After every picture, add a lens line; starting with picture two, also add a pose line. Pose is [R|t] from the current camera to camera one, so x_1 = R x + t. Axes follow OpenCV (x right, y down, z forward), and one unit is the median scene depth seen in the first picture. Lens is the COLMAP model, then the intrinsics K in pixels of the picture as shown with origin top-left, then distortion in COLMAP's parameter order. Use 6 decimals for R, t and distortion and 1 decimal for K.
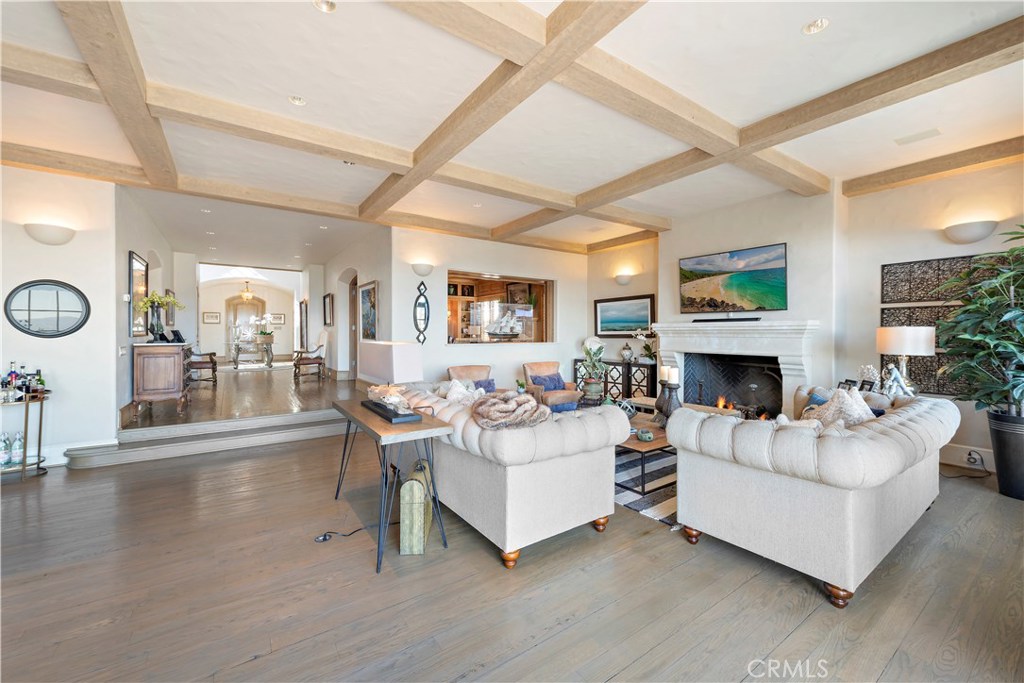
lens RADIAL K [[404.1, 0, 511.6], [0, 404.1, 333.5], [0, 0, 1]] dist [0.005224, -0.000454]
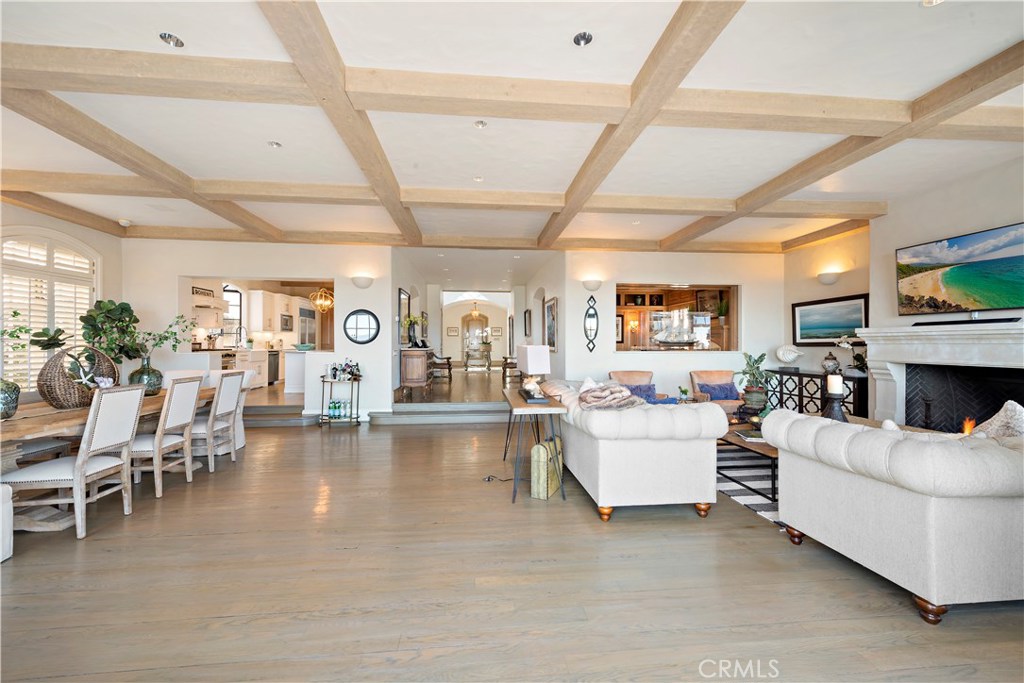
lens RADIAL K [[401.6, 0, 510.6], [0, 401.6, 342.4], [0, 0, 1]] dist [0.009059, -0.000419]
pose [[0.873850, -0.003023, -0.486187, 0.145745], [0.000574, 0.999986, -0.005186, 0.008926], [0.486196, 0.004253, 0.873839, -0.106748]]
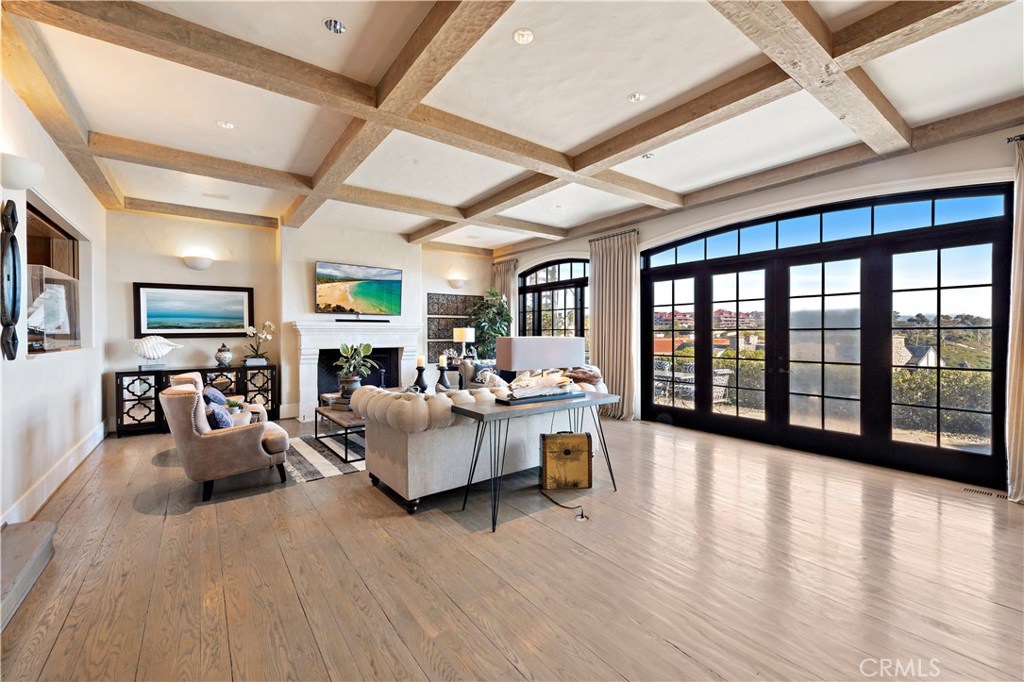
lens RADIAL K [[418.3, 0, 508.6], [0, 418.3, 336.7], [0, 0, 1]] dist [0.002060, 0.000211]
pose [[-0.032600, -0.007466, 0.999441, -0.782179], [0.004247, 0.999962, 0.007608, 0.007504], [-0.999459, 0.004492, -0.032567, 0.609891]]
